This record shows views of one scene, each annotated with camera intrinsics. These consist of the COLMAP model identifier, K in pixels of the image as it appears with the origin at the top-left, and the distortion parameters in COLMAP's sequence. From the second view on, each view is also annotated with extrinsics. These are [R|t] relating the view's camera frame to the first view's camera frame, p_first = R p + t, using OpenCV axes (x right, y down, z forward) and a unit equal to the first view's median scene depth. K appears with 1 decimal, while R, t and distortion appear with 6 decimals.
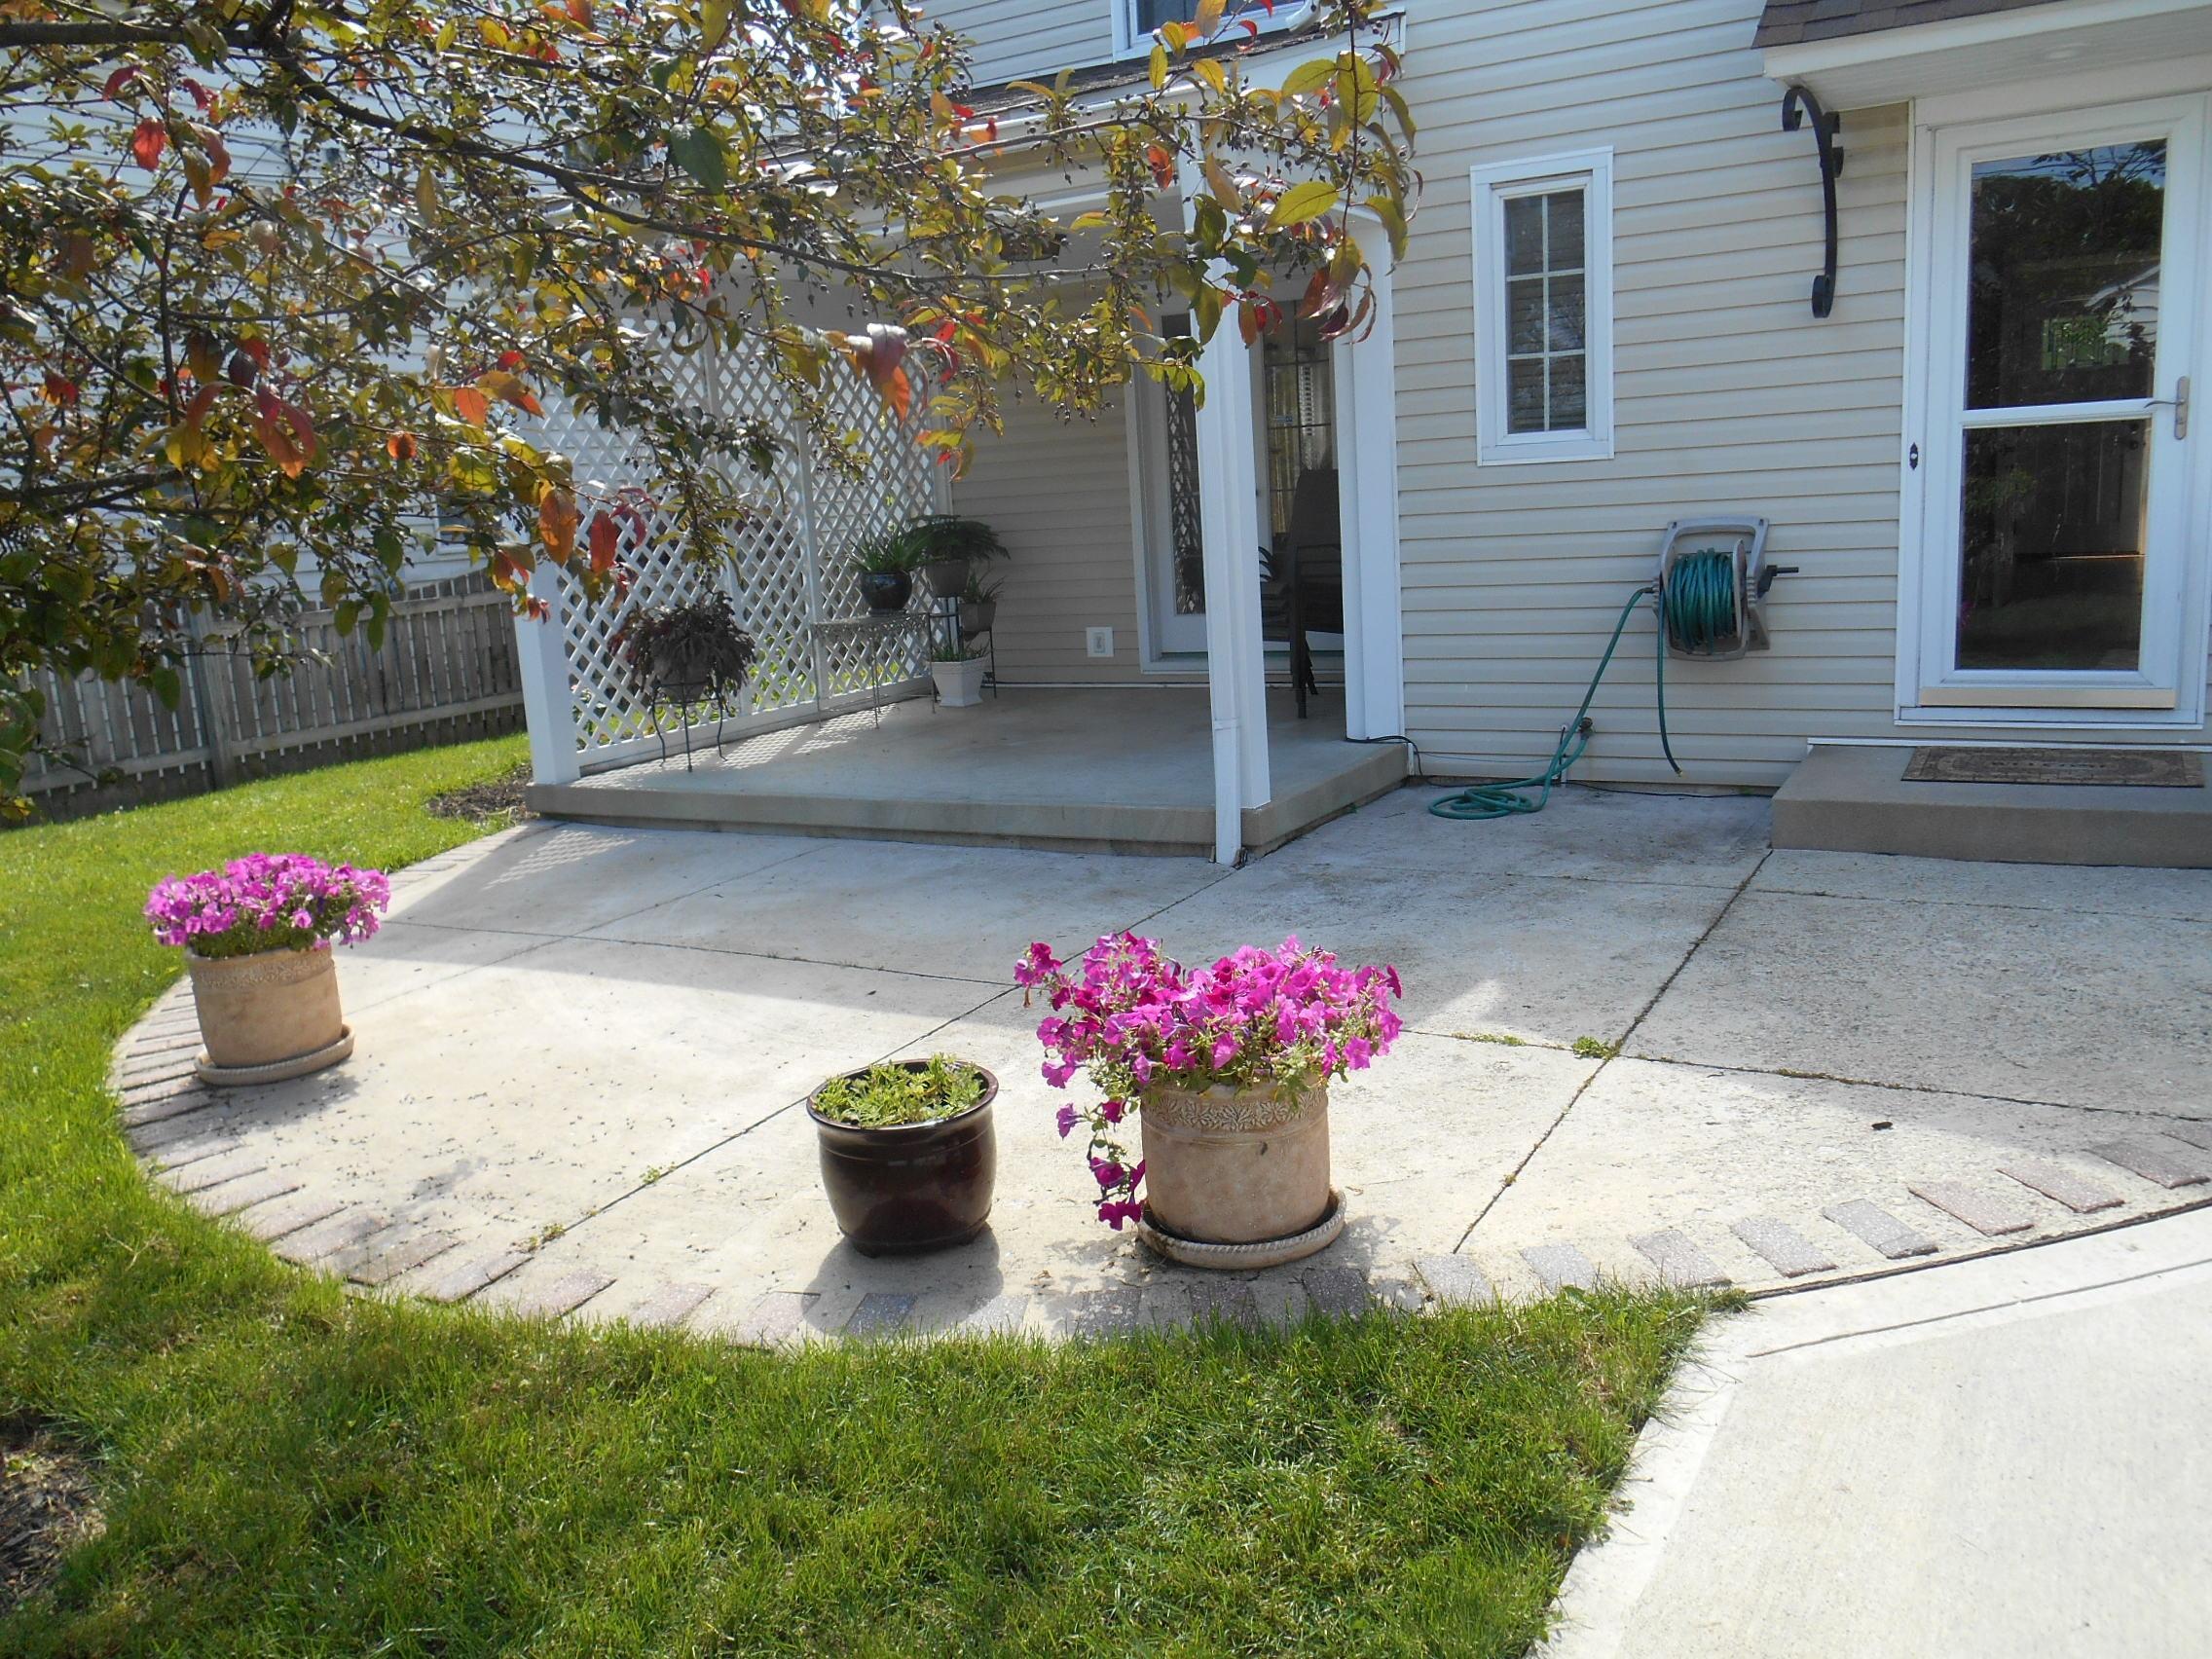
lens RADIAL K [[1765.6, 0, 1100.2], [0, 1765.6, 836.9], [0, 0, 1]] dist [0.001342, 0.004990]
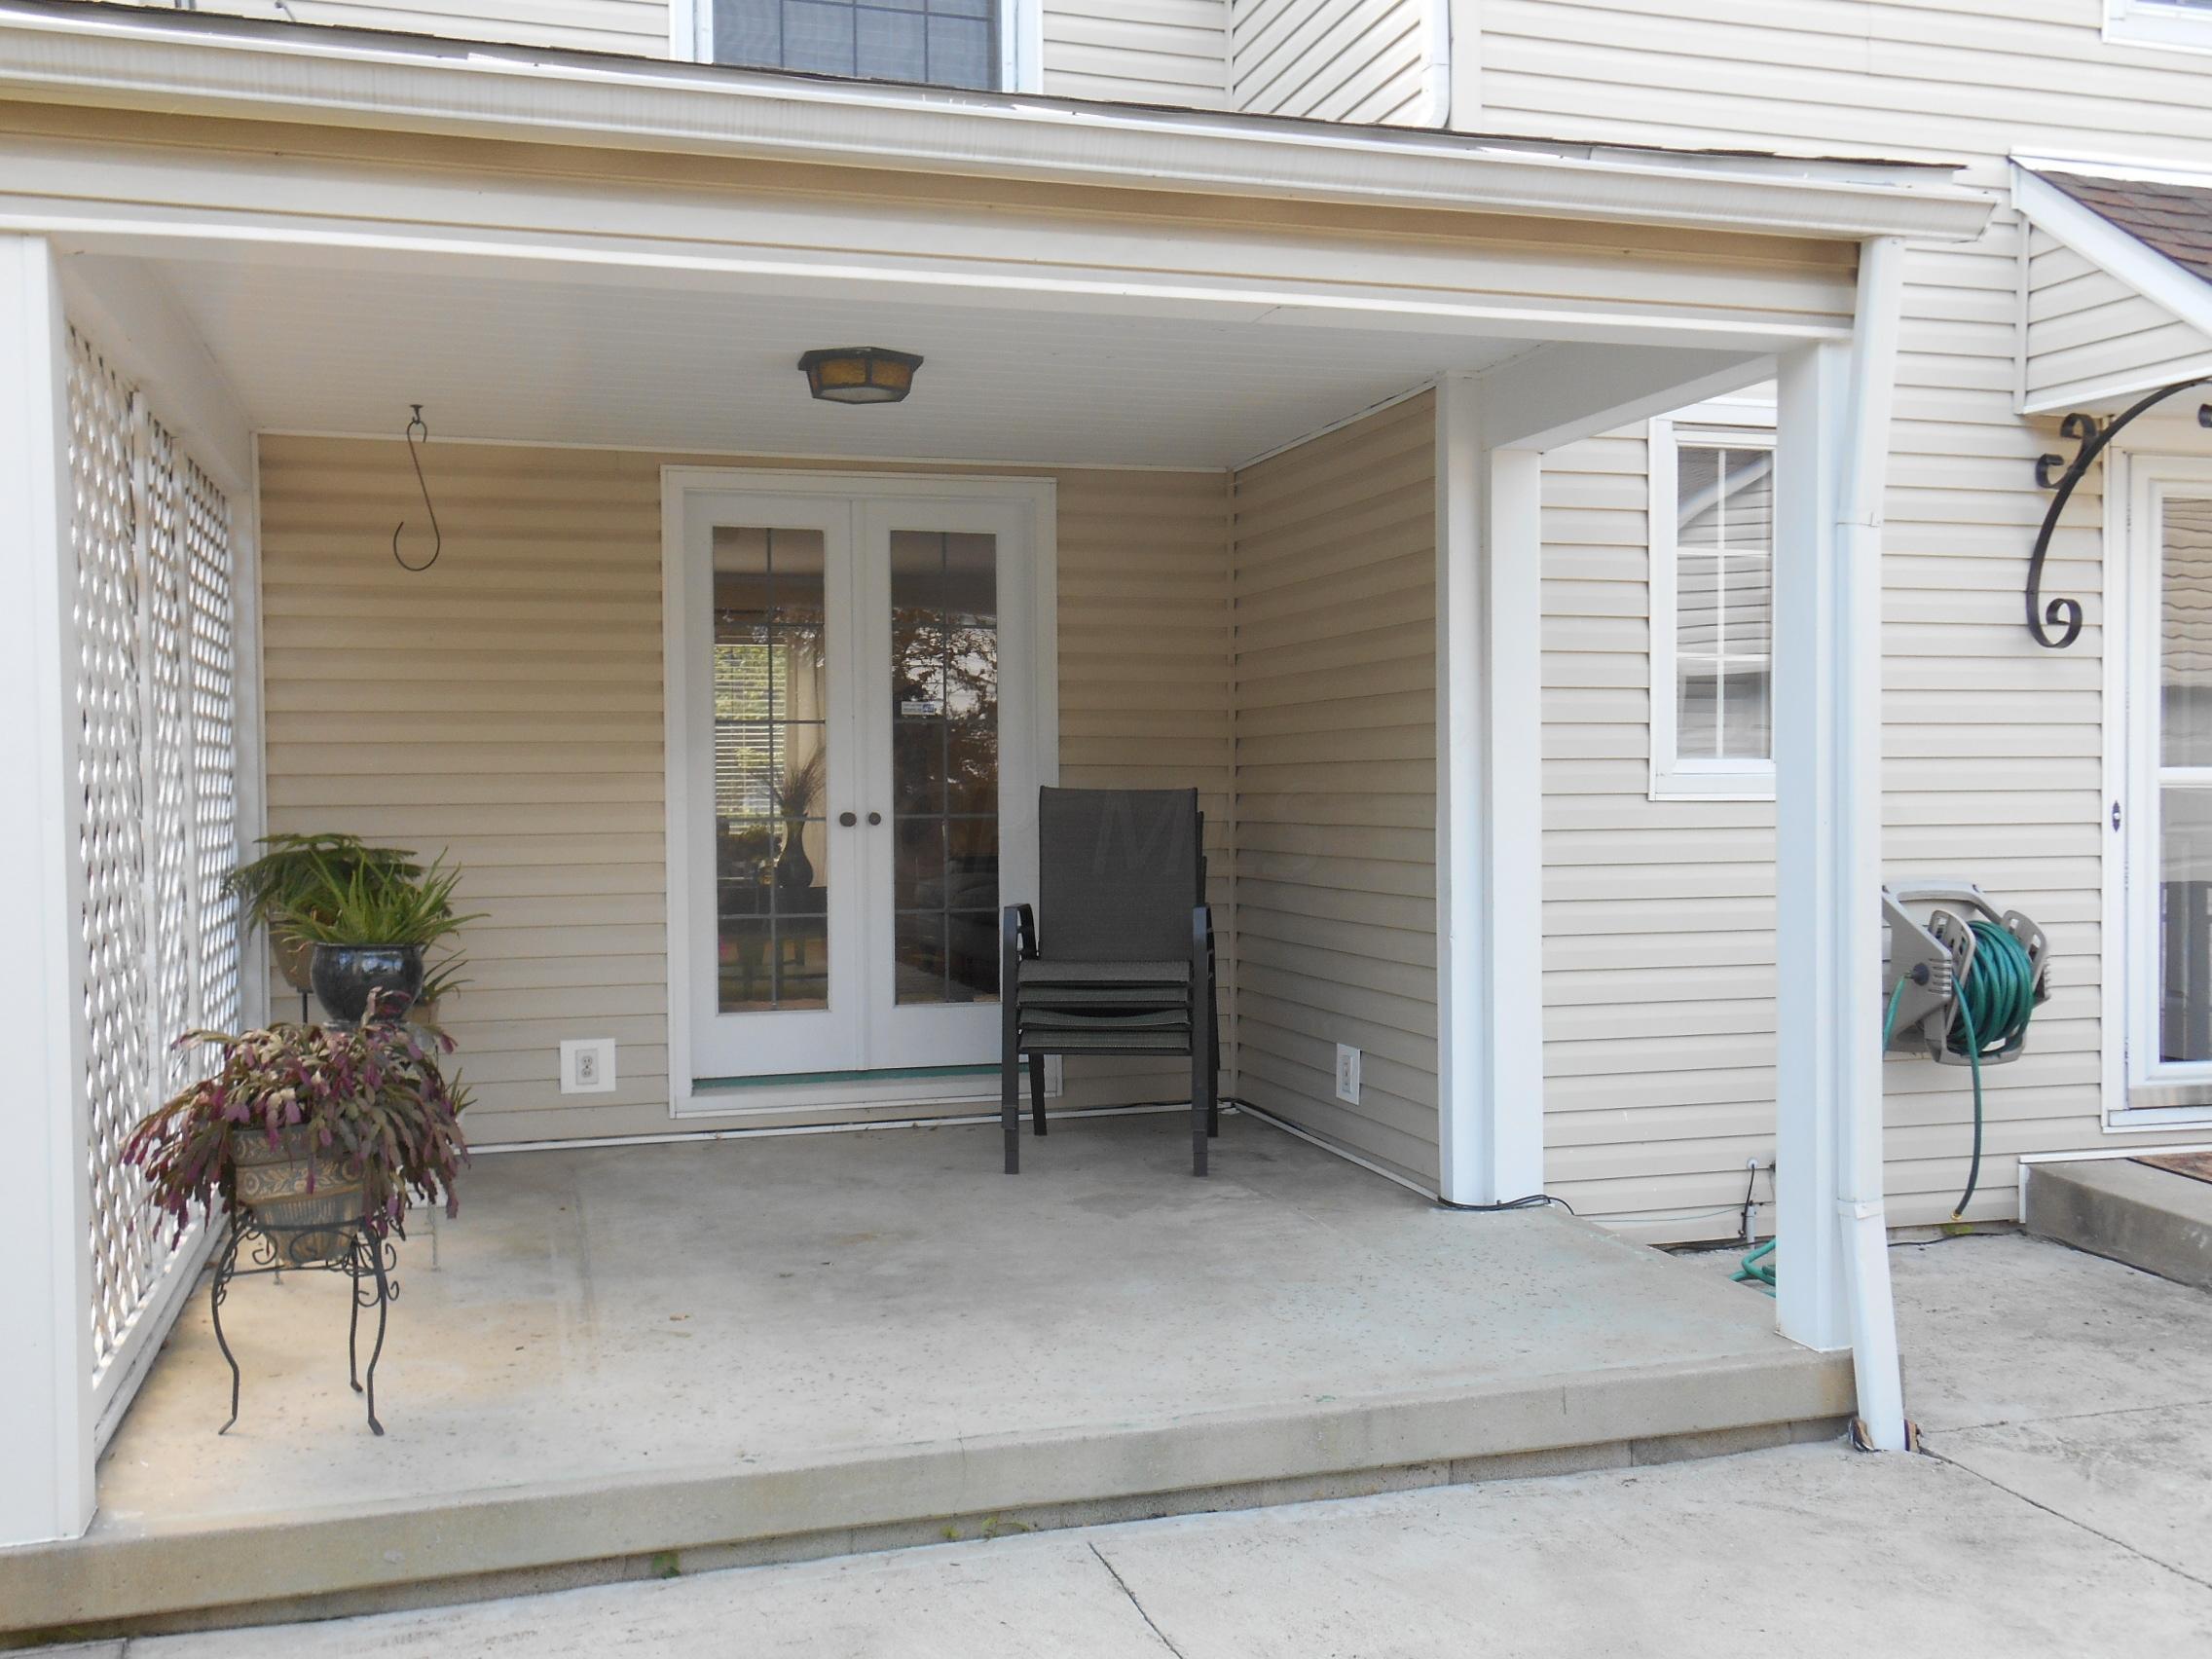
lens RADIAL K [[2057.0, 0, 1108.1], [0, 2057.0, 831.1], [0, 0, 1]] dist [0.021980, 0.000000]
pose [[0.689511, 0.040015, 0.723169, -0.583622], [0.104261, 0.982590, -0.153777, -0.103048], [-0.716732, 0.181429, 0.673334, 0.661691]]
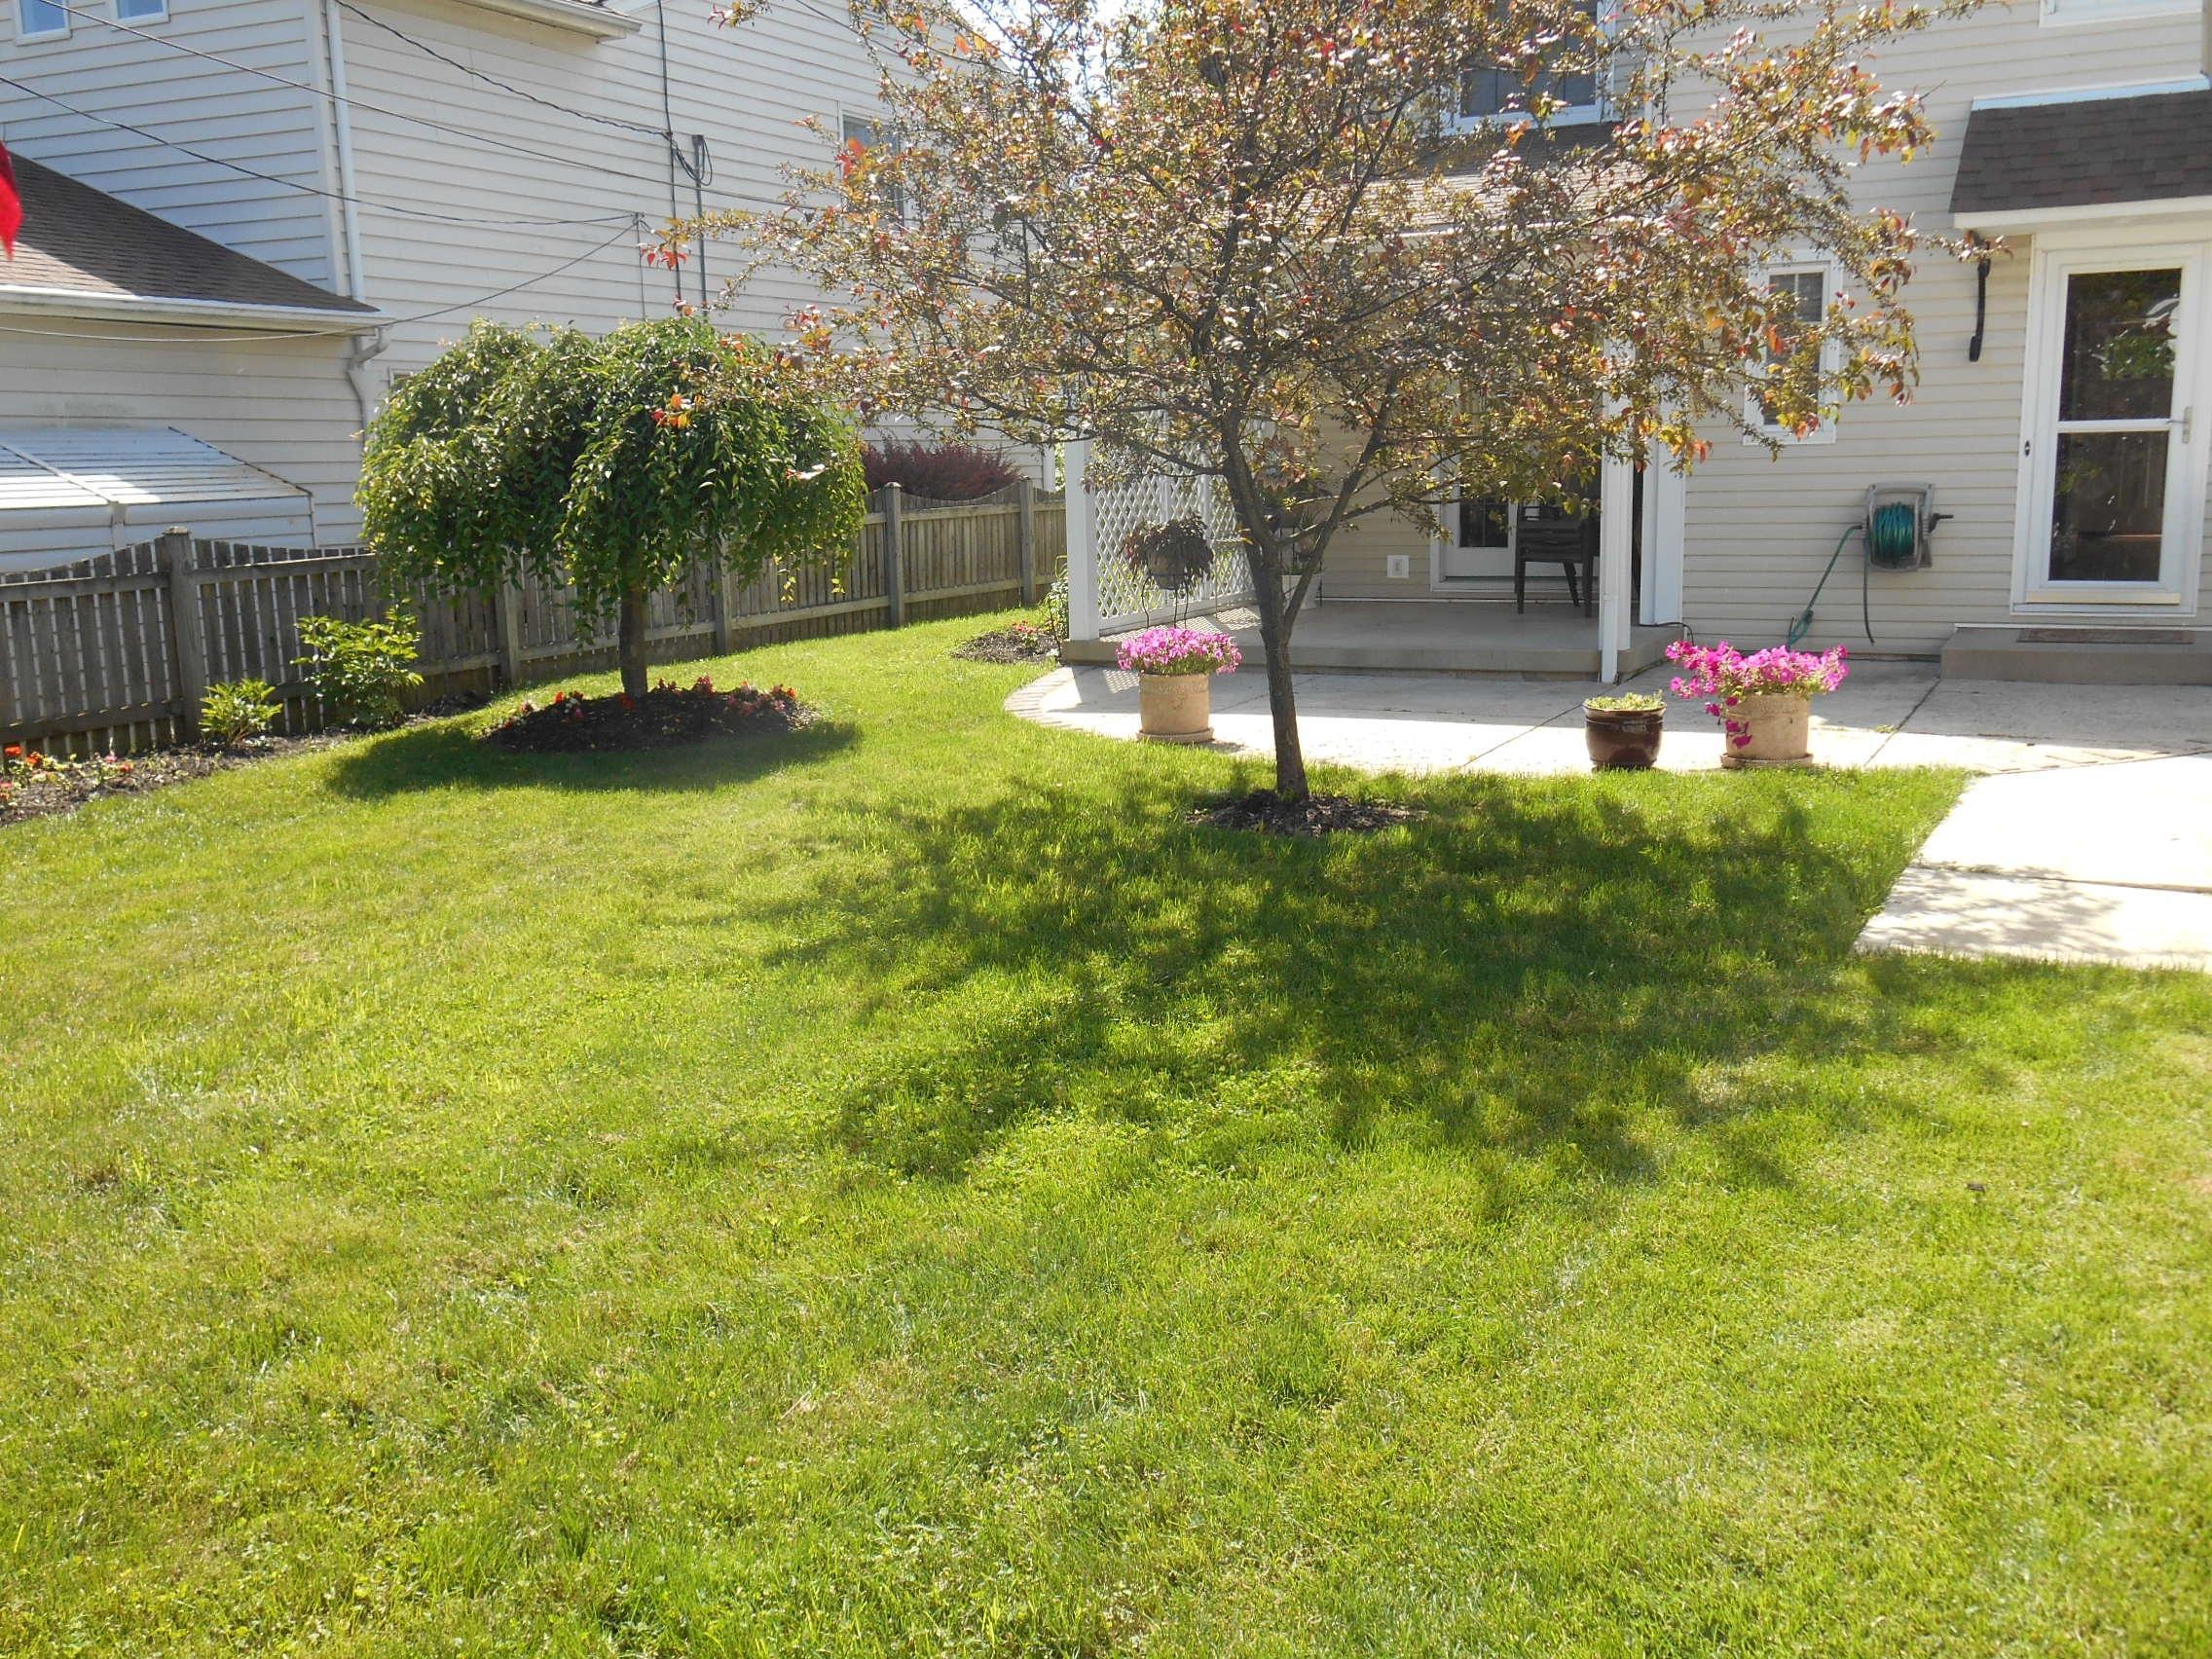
lens RADIAL K [[2057.0, 0, 1108.9], [0, 2057.0, 822.8], [0, 0, 1]] dist [0.021980, 0.000000]
pose [[0.998345, 0.031419, 0.048169, -0.449331], [-0.030516, 0.999346, -0.019379, 0.185743], [-0.048747, 0.017877, 0.998651, -0.826004]]
